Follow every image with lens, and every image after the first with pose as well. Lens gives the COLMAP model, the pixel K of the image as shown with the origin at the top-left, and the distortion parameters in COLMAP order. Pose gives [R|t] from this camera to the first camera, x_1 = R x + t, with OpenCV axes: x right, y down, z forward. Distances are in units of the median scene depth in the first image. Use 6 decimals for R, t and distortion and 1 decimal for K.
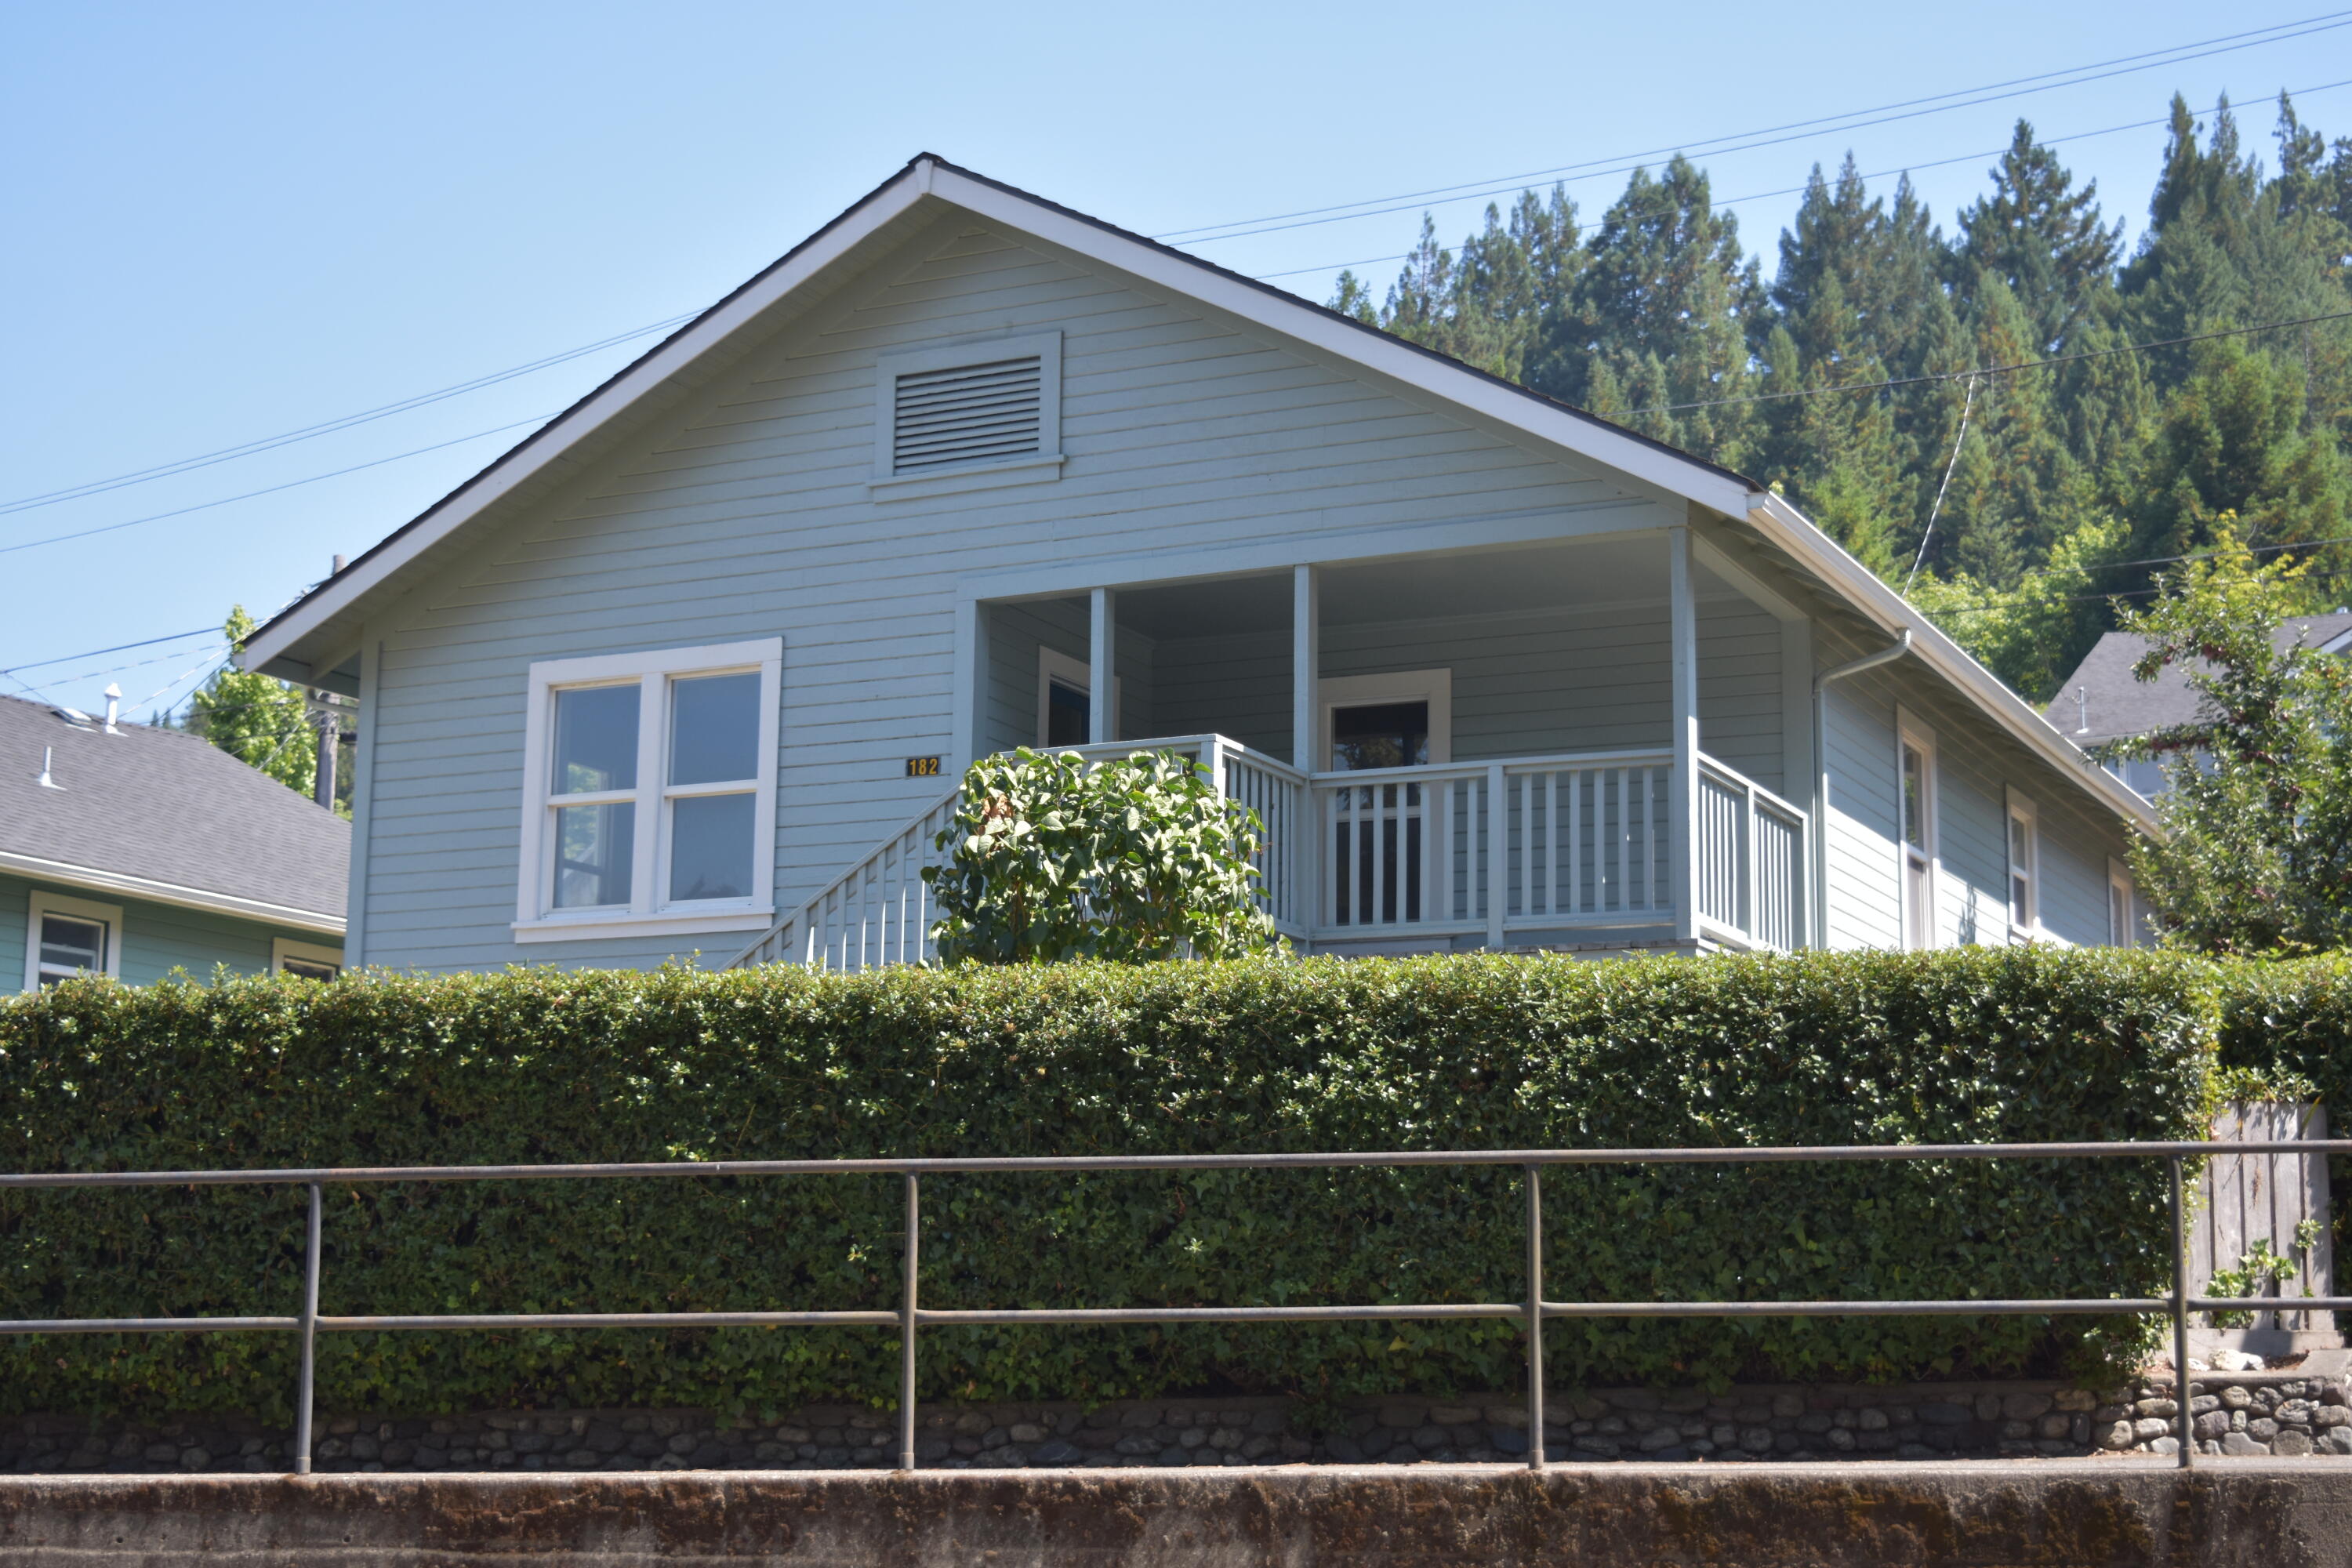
lens RADIAL K [[3466.5, 0, 1176.0], [0, 3466.5, 784.0], [0, 0, 1]] dist [0.019039, 0.014955]
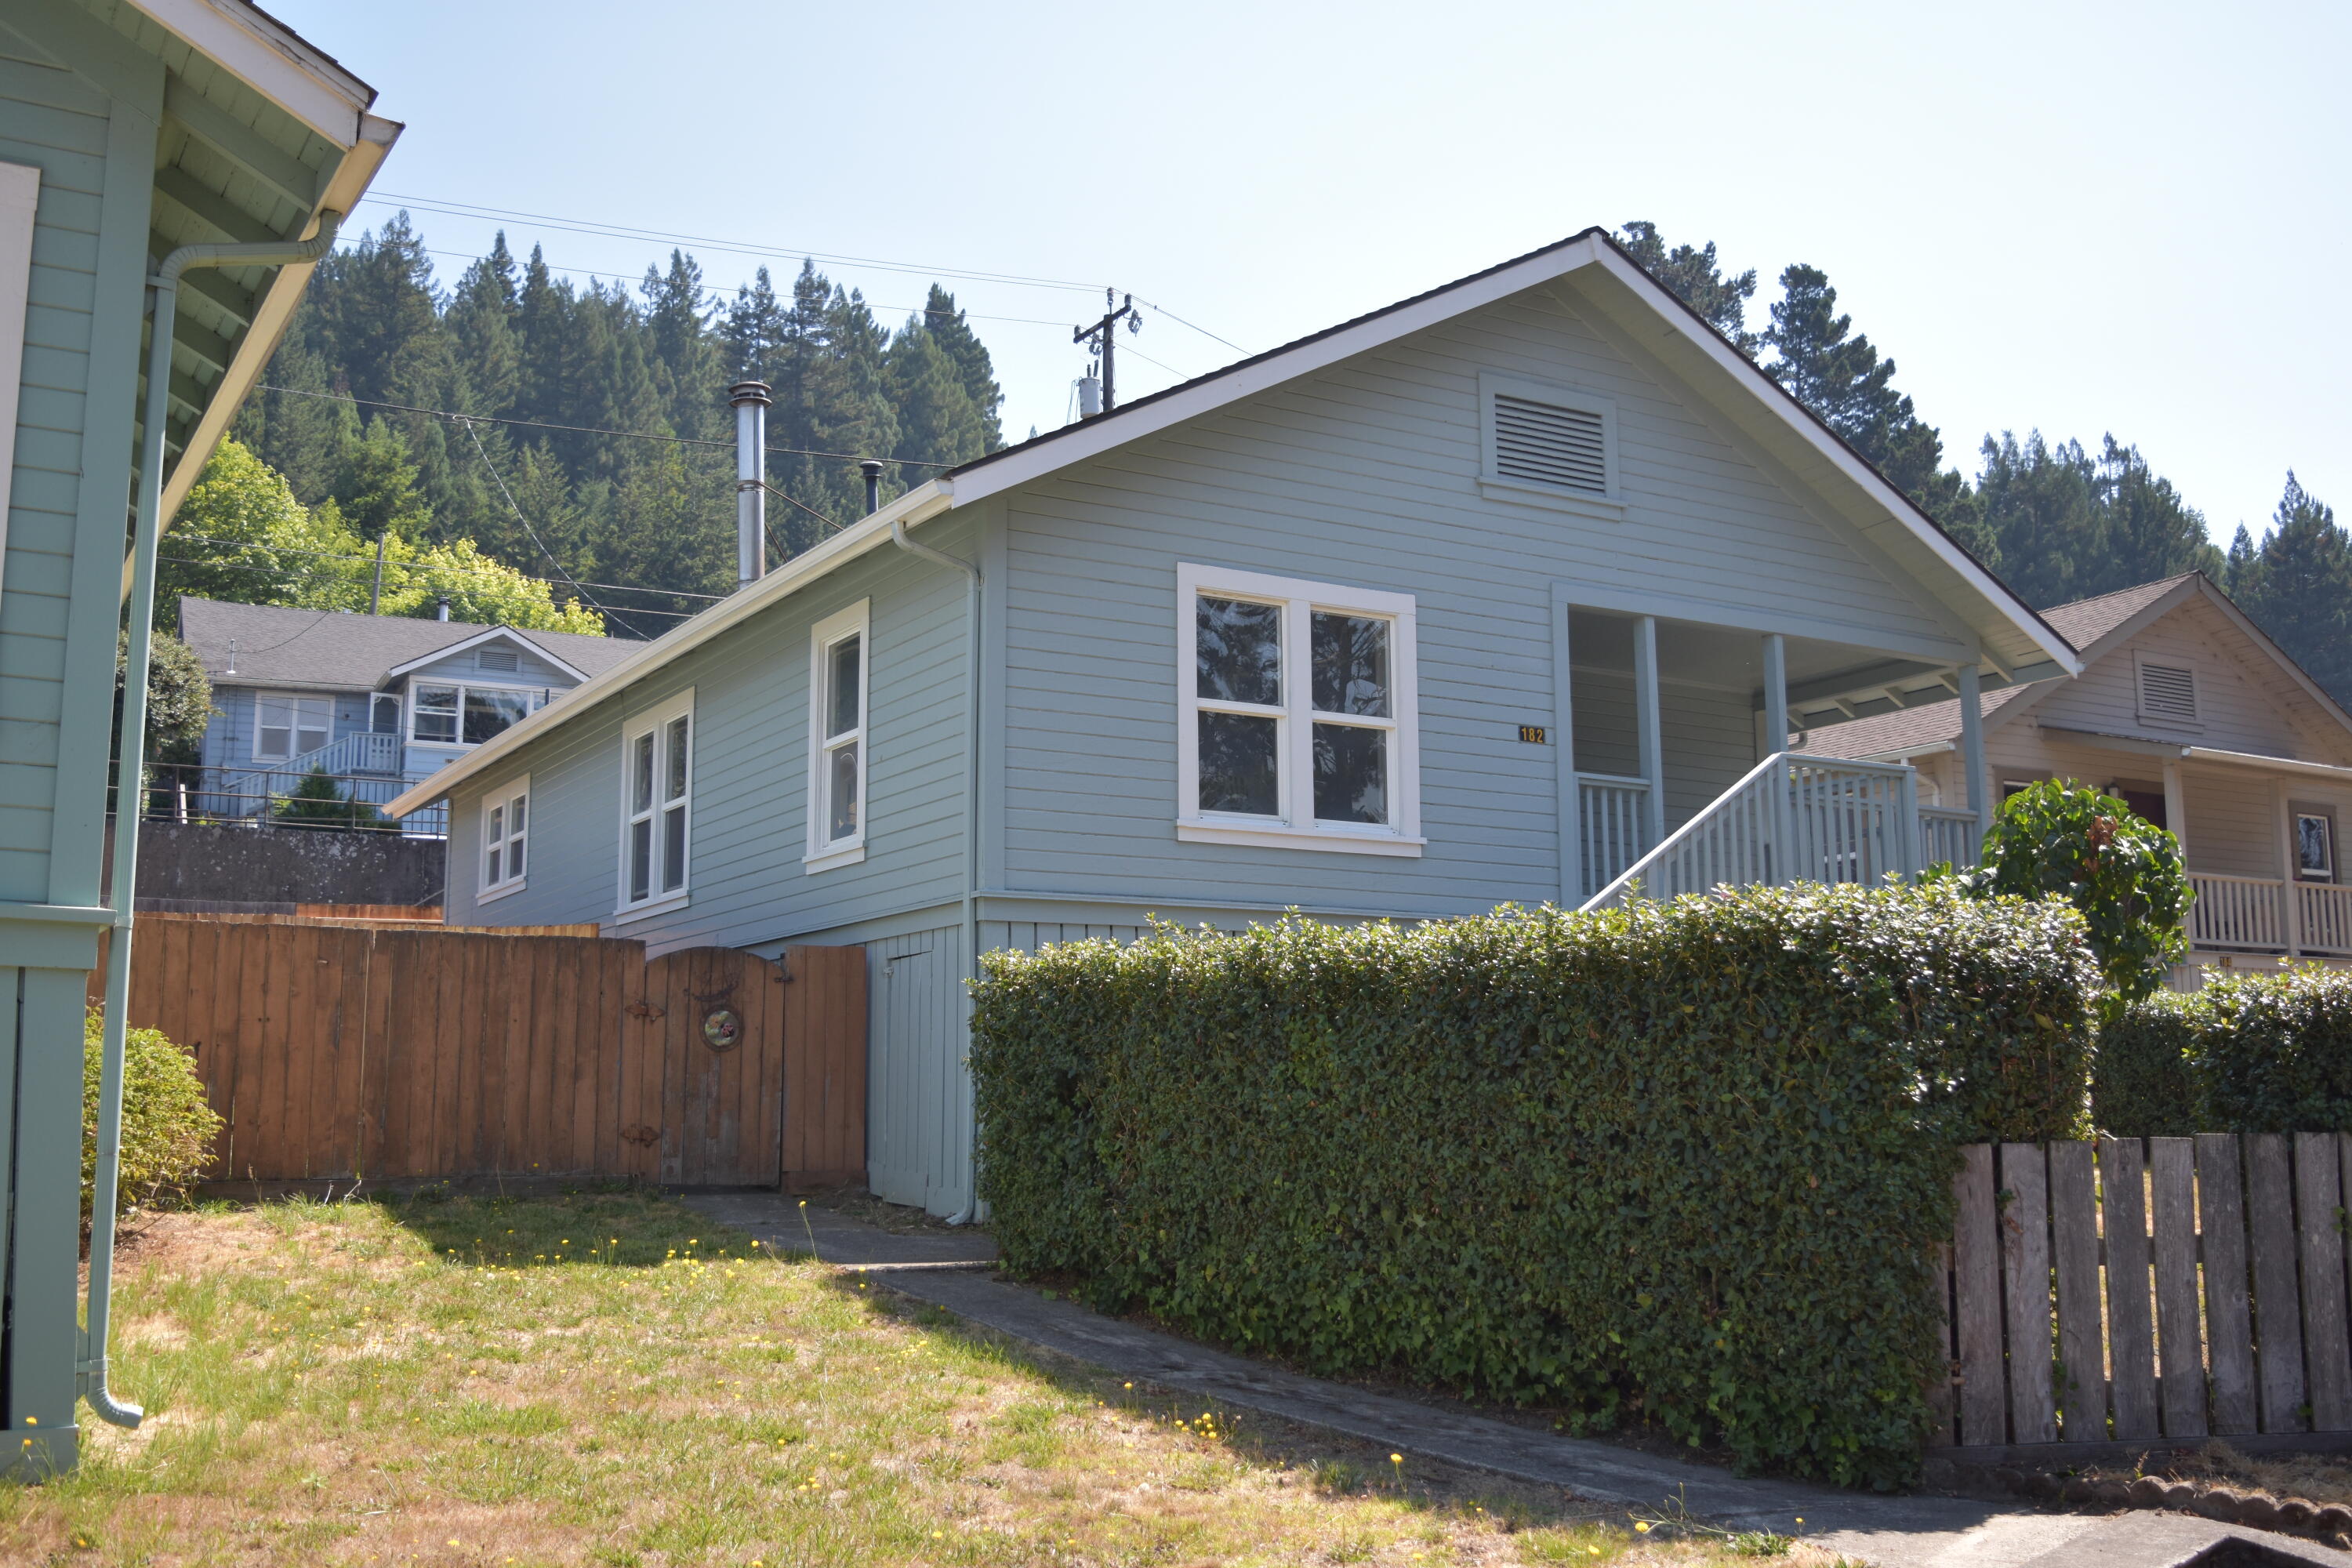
lens RADIAL K [[2270.8, 0, 1176.0], [0, 2270.8, 784.0], [0, 0, 1]] dist [-0.073570, 0.021836]
pose [[0.540617, 0.113226, 0.833615, -0.753588], [-0.132057, 0.990039, -0.048830, 0.063061], [-0.830840, -0.083686, 0.550184, 0.656764]]
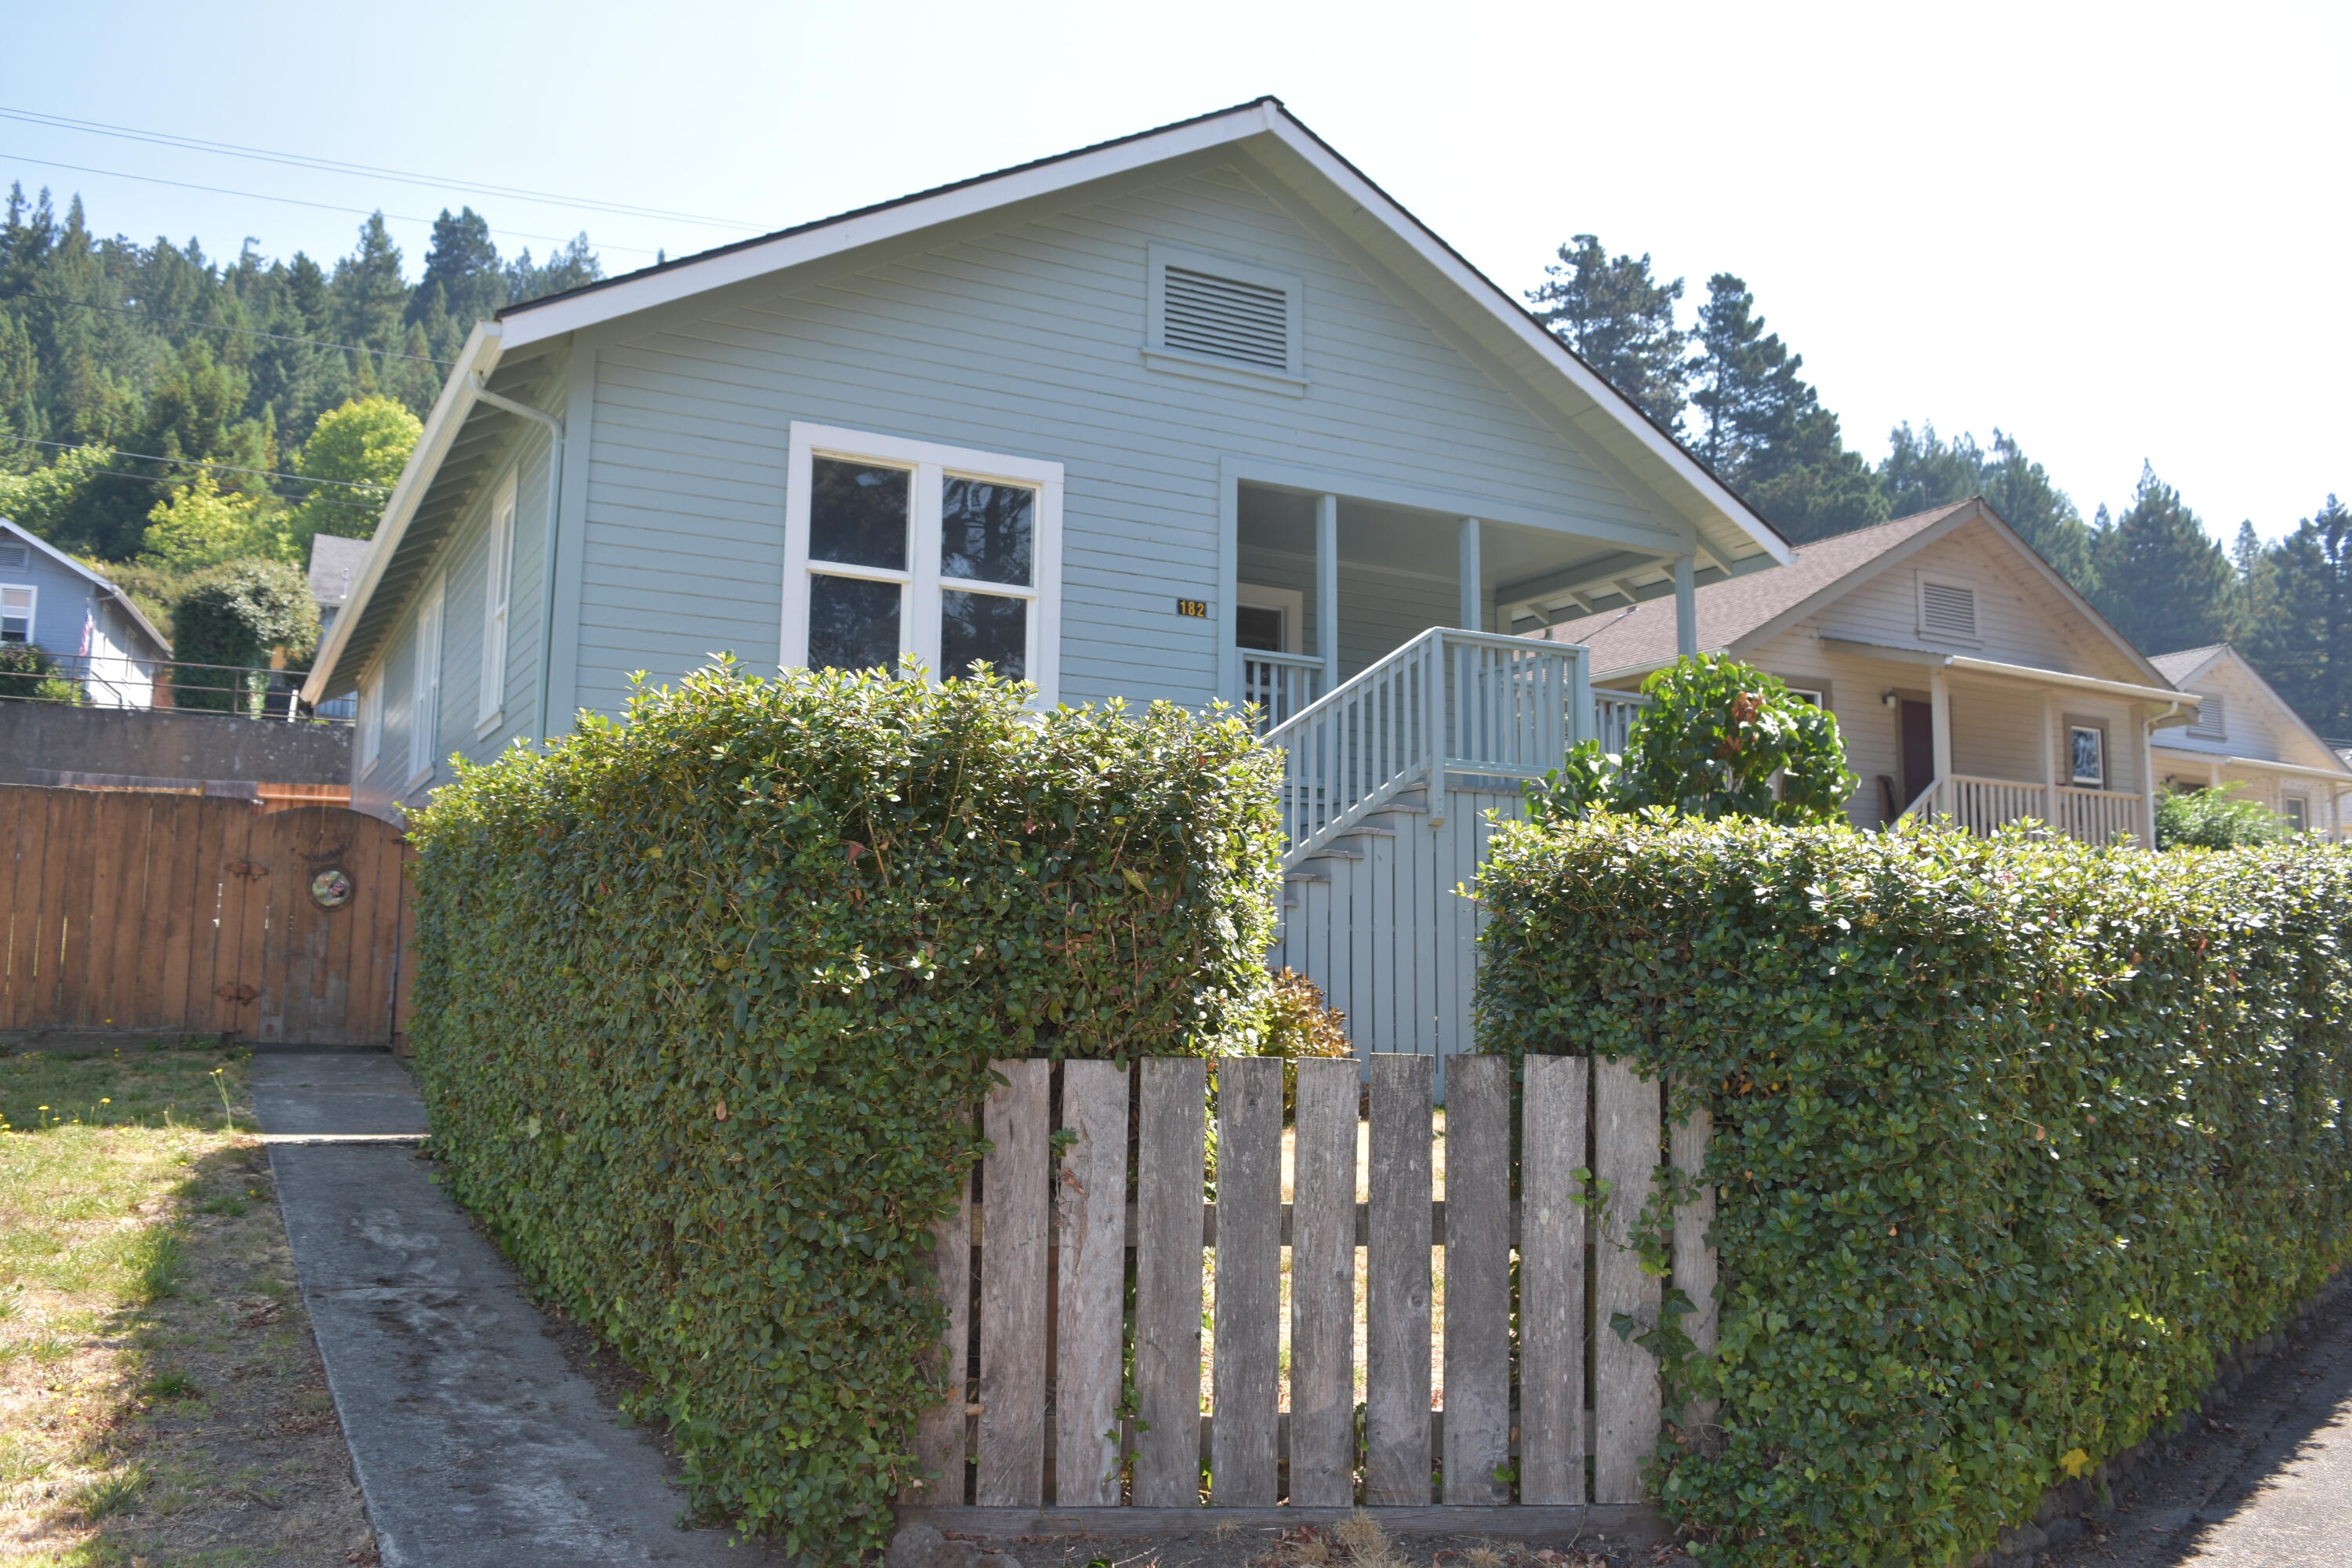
lens RADIAL K [[1841.2, 0, 1176.0], [0, 1841.2, 784.0], [0, 0, 1]] dist [-0.078886, 0.006534]
pose [[0.567644, 0.088665, 0.818486, -0.558895], [-0.145588, 0.989326, -0.006202, 0.056140], [-0.810299, -0.115641, 0.574493, 0.624483]]
